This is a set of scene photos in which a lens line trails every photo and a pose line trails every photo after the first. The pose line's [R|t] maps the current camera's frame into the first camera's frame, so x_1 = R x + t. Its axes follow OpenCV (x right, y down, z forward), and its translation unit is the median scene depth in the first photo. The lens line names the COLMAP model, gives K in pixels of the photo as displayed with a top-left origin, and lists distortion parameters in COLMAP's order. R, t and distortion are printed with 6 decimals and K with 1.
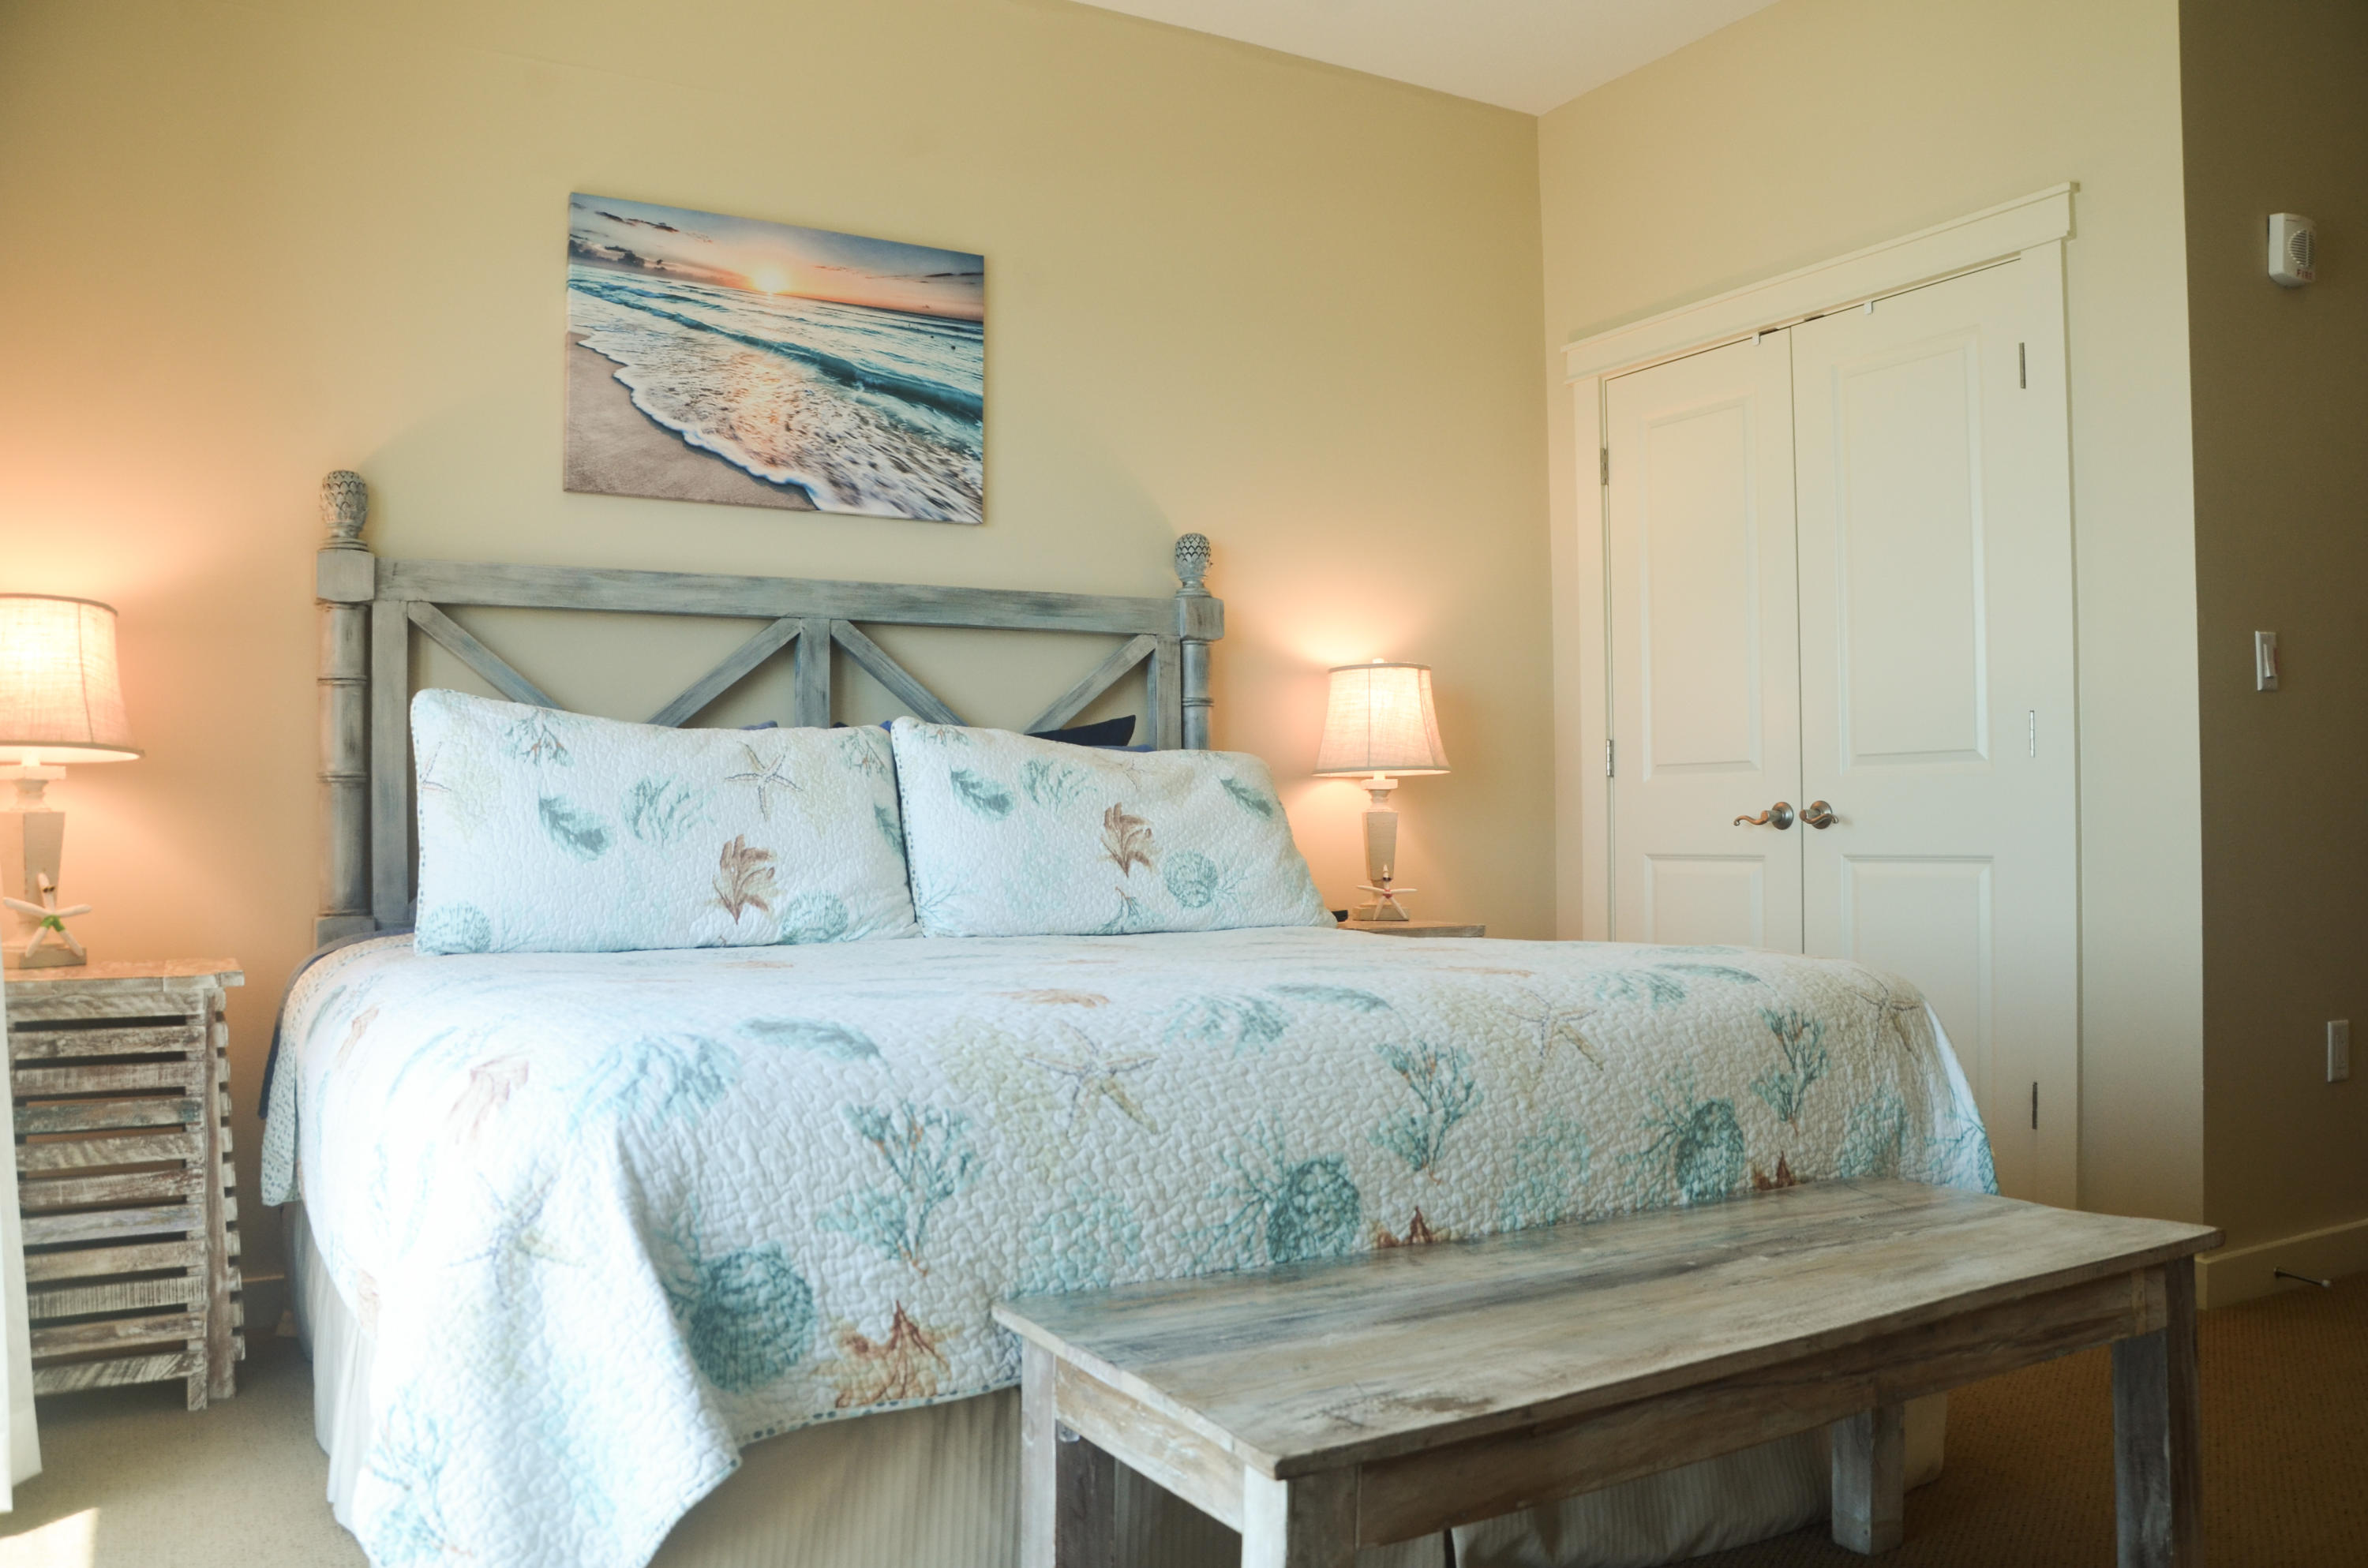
lens RADIAL K [[1866.4, 0, 1231.1], [0, 1866.4, 771.6], [0, 0, 1]] dist [-0.151799, 0.114203]
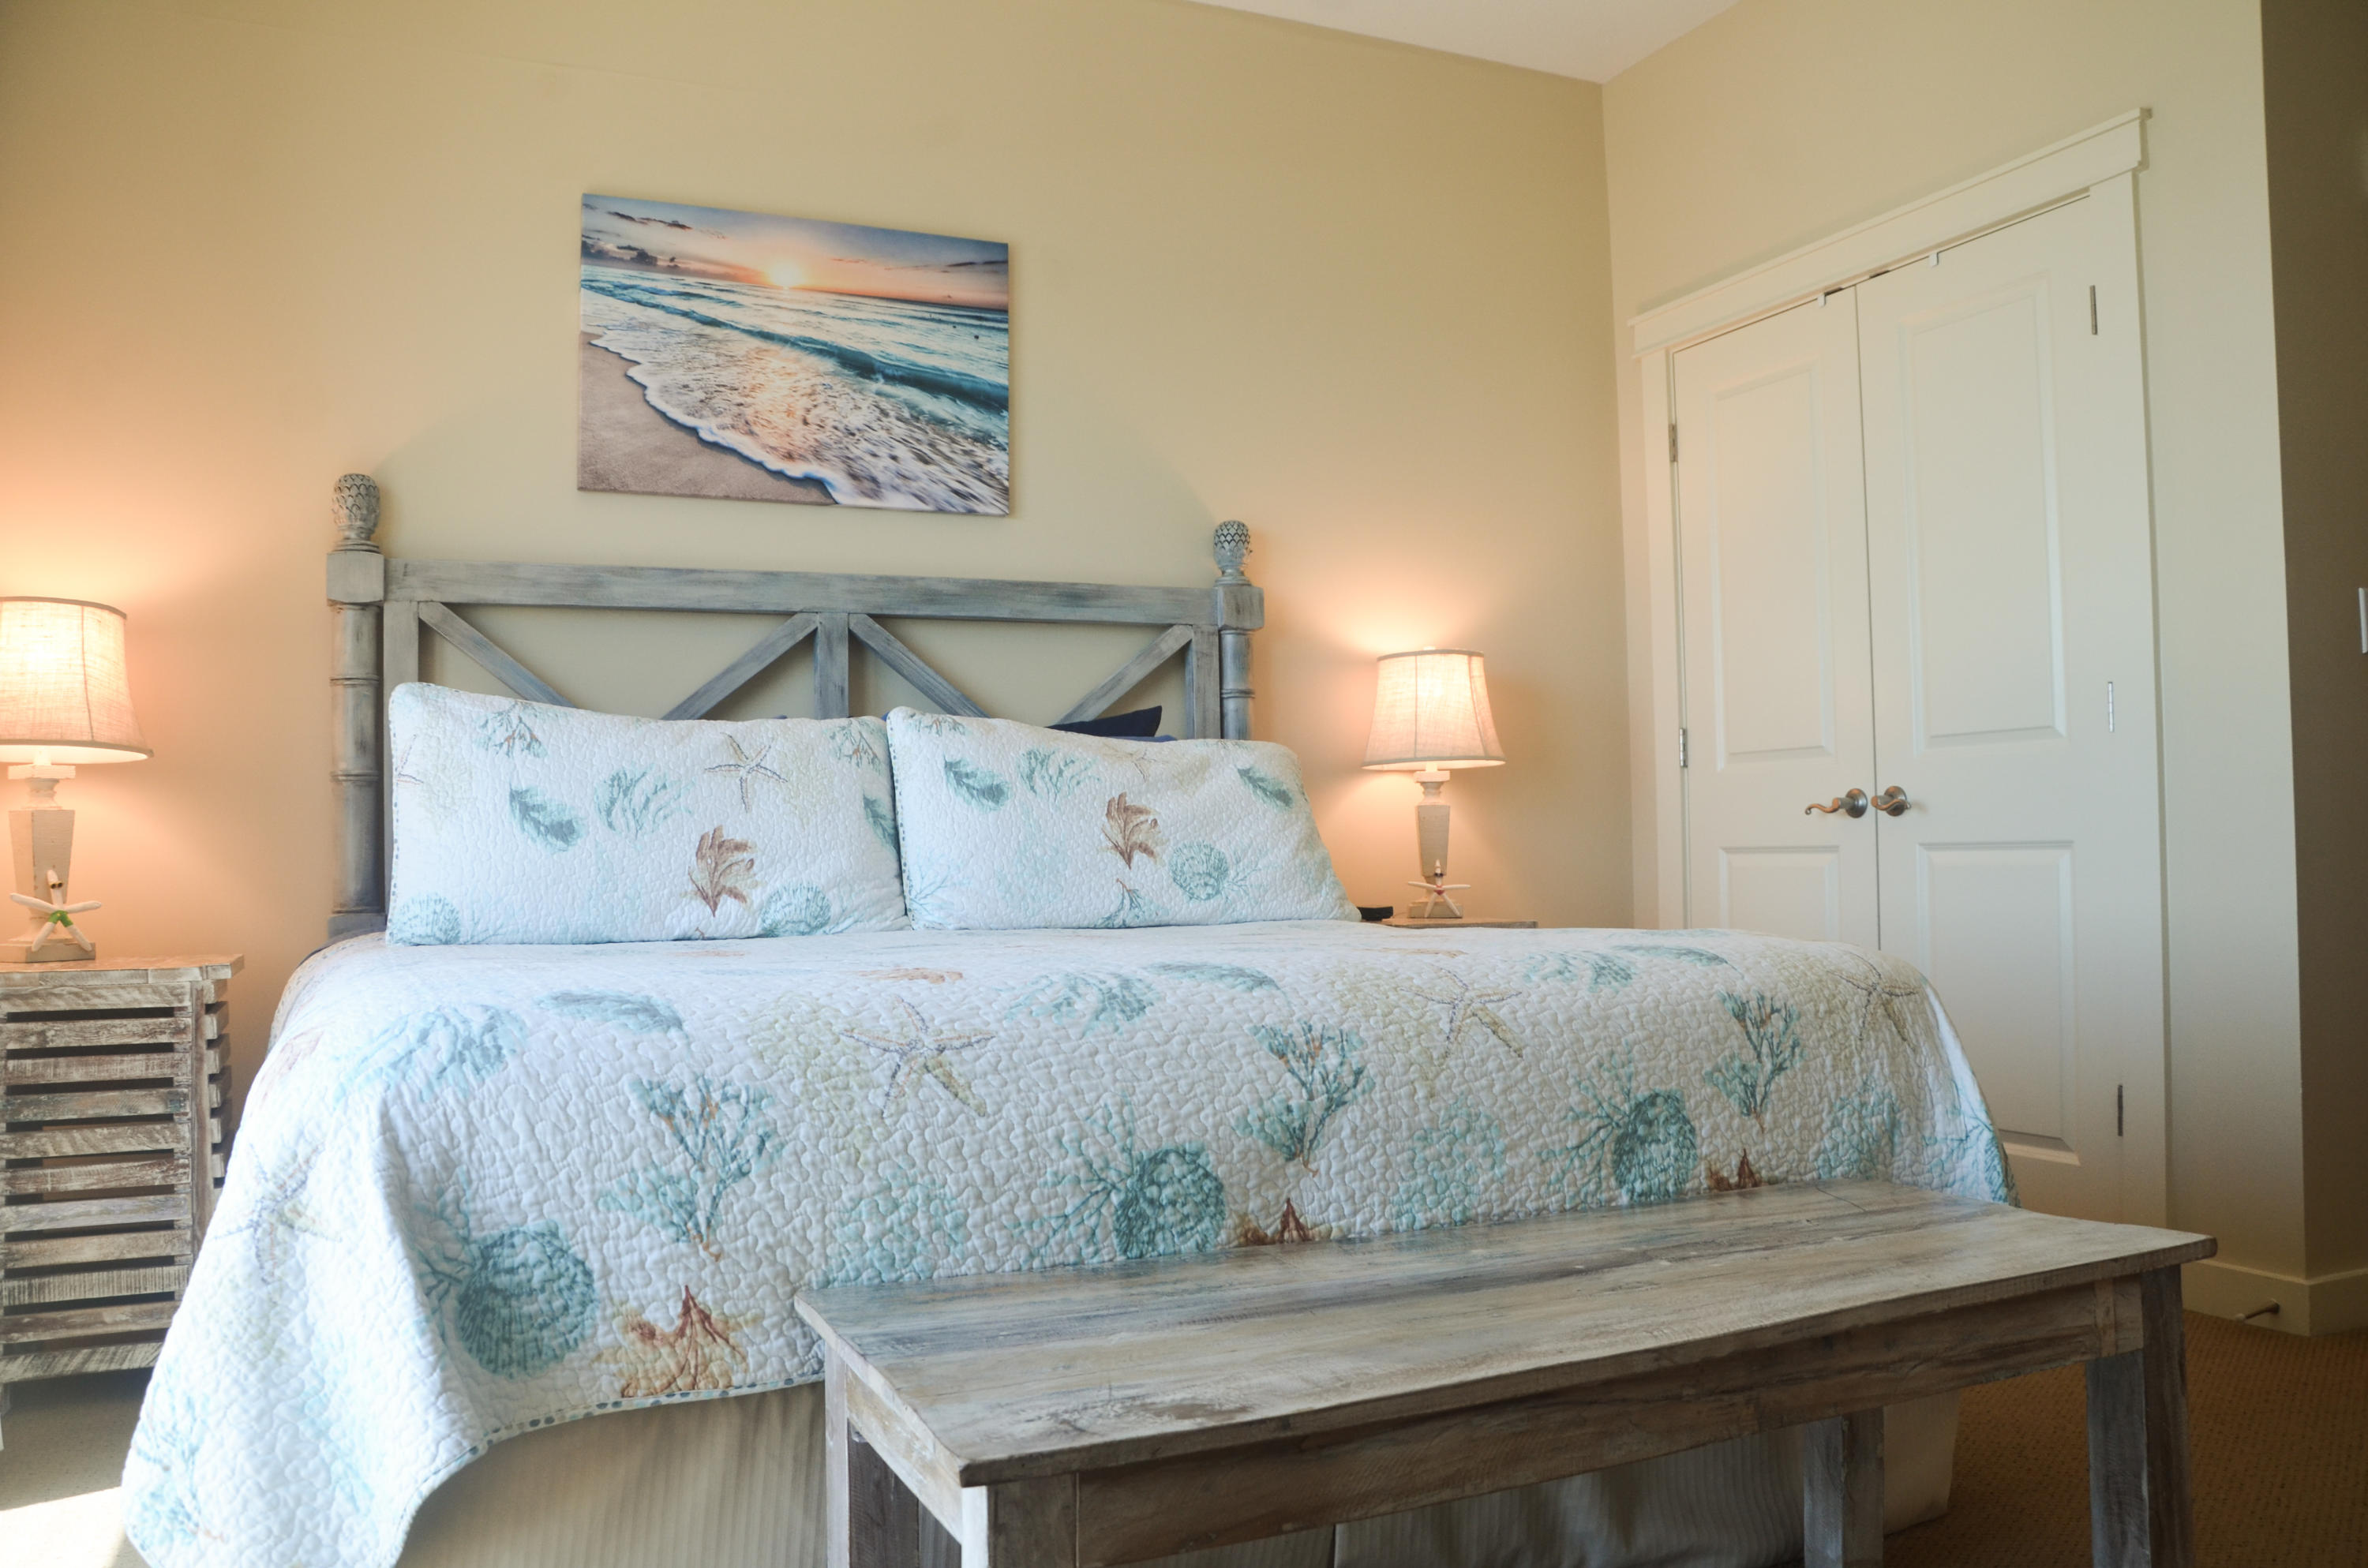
lens RADIAL K [[1866.4, 0, 1216.8], [0, 1866.4, 766.1], [0, 0, 1]] dist [-0.151799, 0.114203]
pose [[0.994206, -0.014532, -0.106502, 0.109849], [0.013115, 0.999816, -0.013994, 0.020669], [0.106686, 0.012516, 0.994214, 0.050551]]
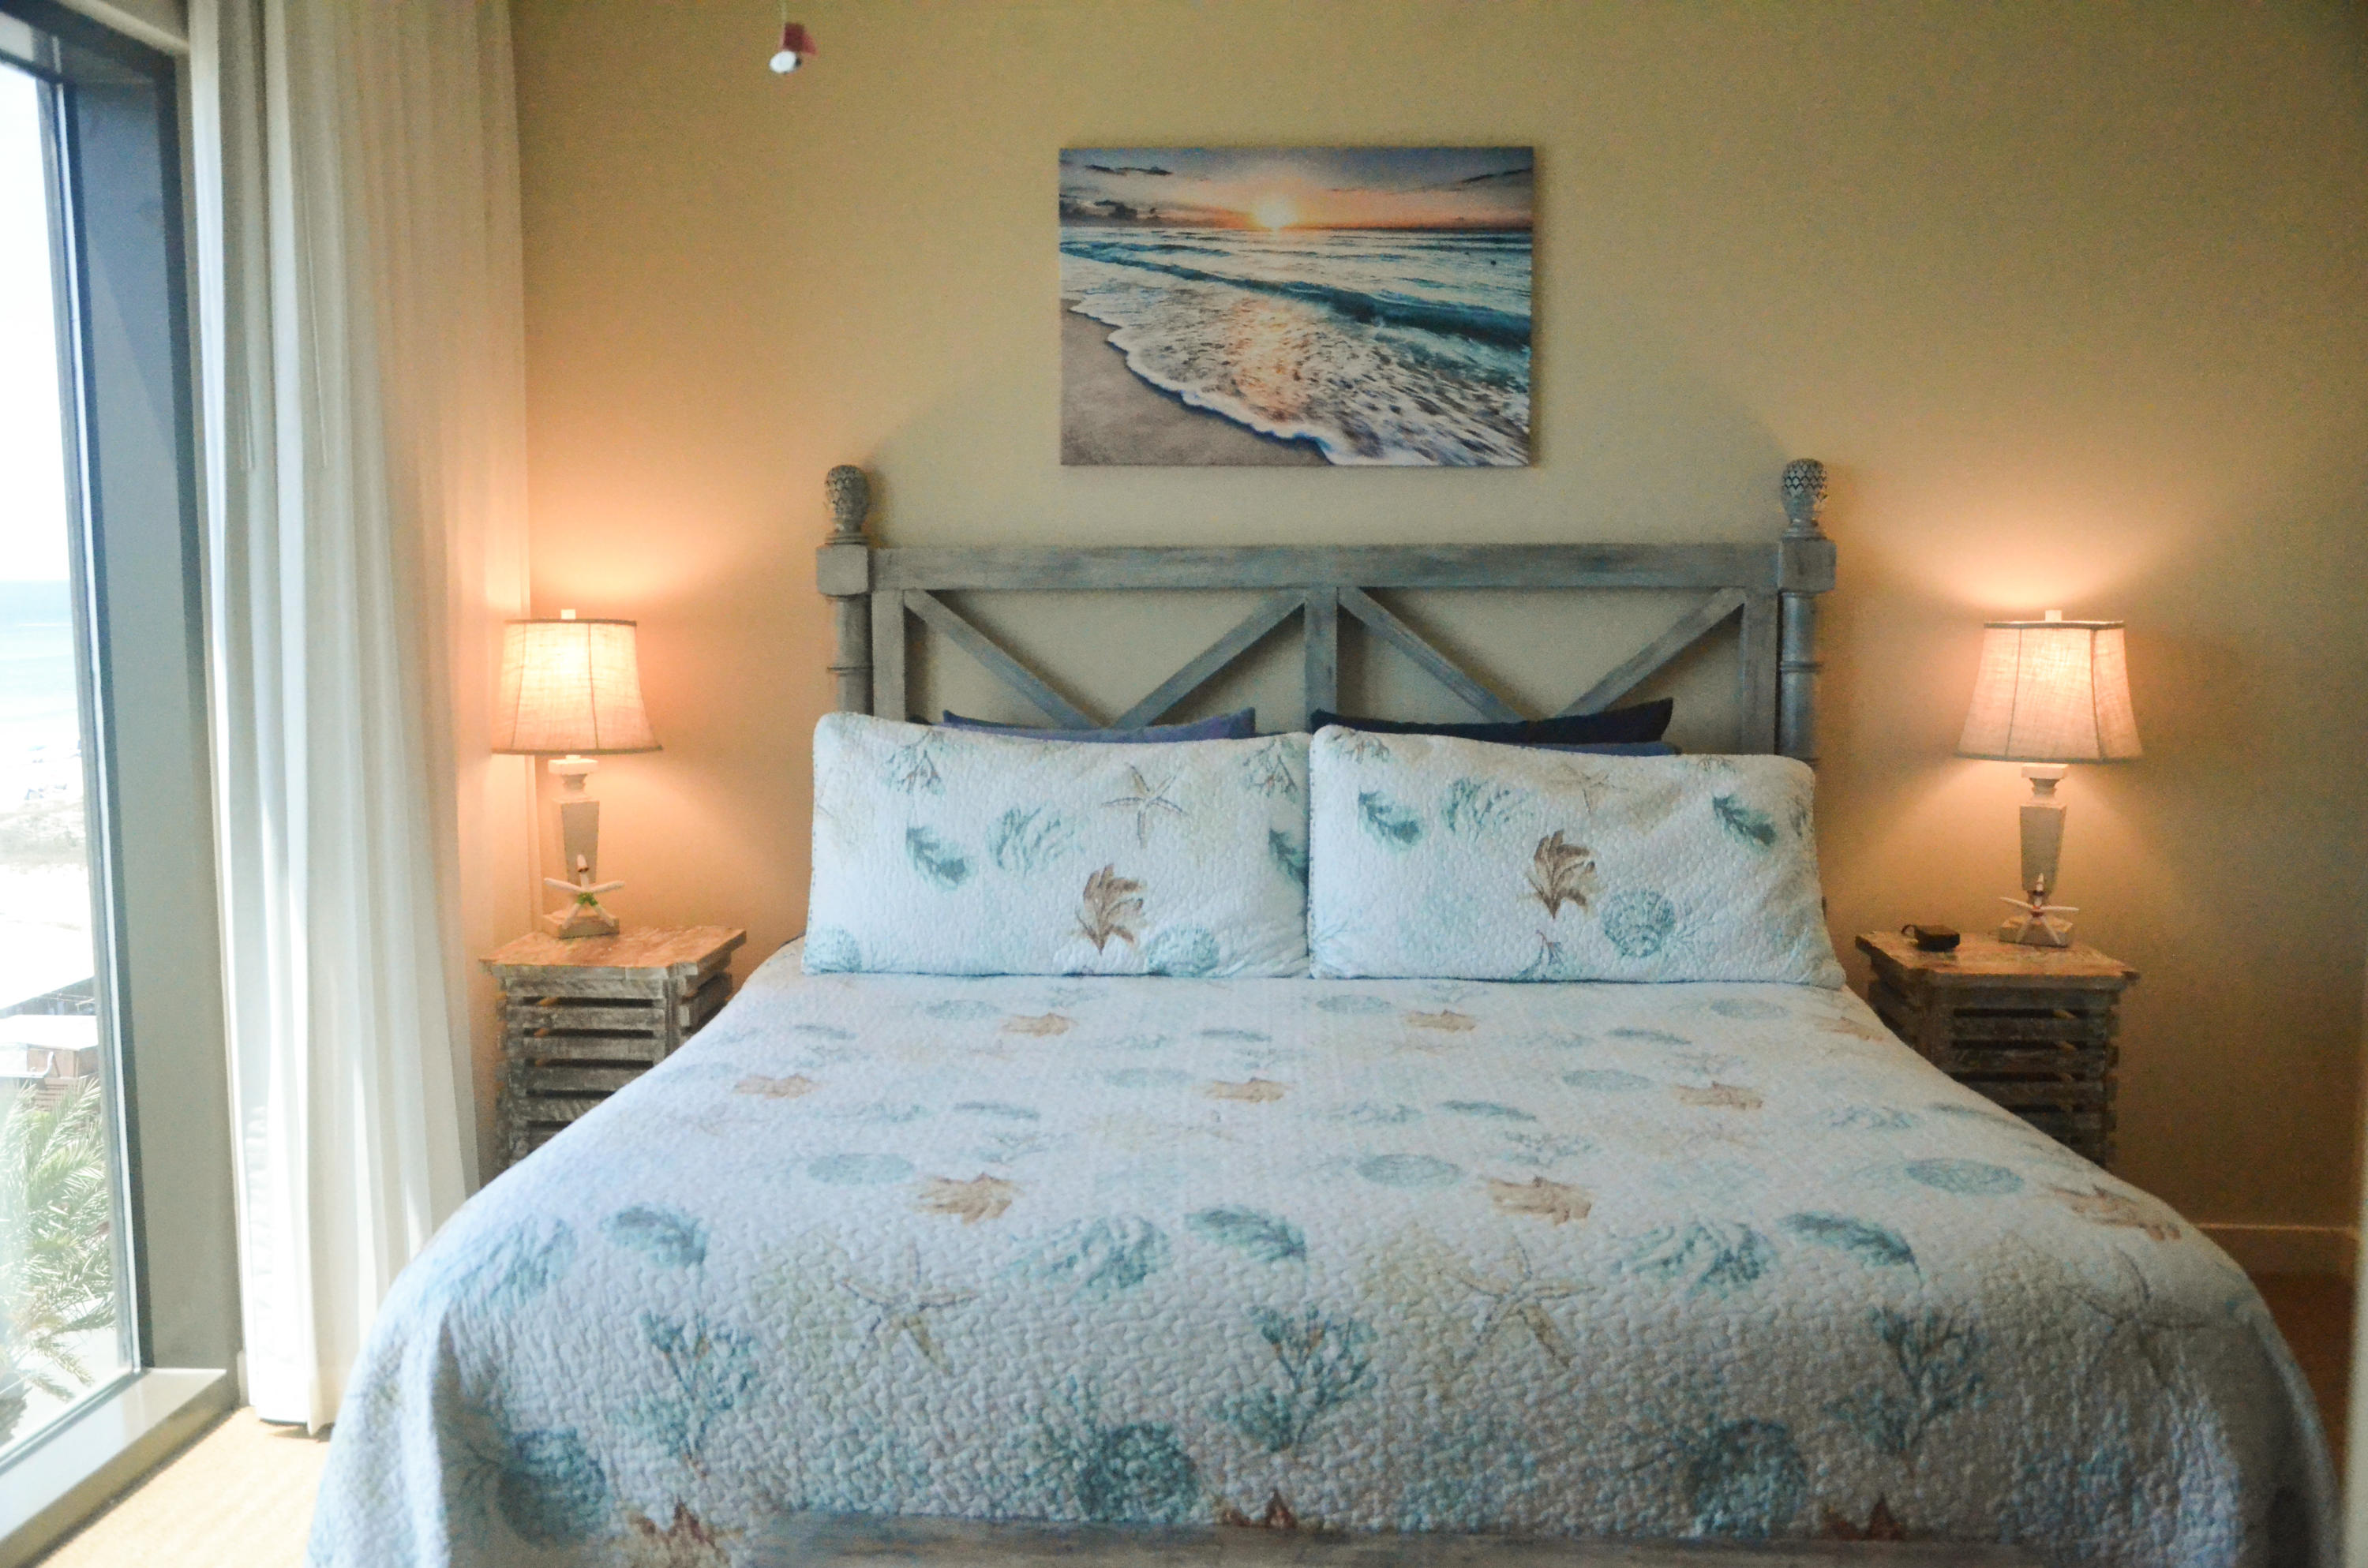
lens RADIAL K [[2110.5, 0, 1187.8], [0, 2110.5, 780.2], [0, 0, 1]] dist [-0.074510, 0.065853]
pose [[0.826895, 0.066260, -0.558439, 0.417182], [0.010044, 0.991136, 0.132473, -0.167970], [0.562266, -0.115150, 0.818900, 0.112199]]
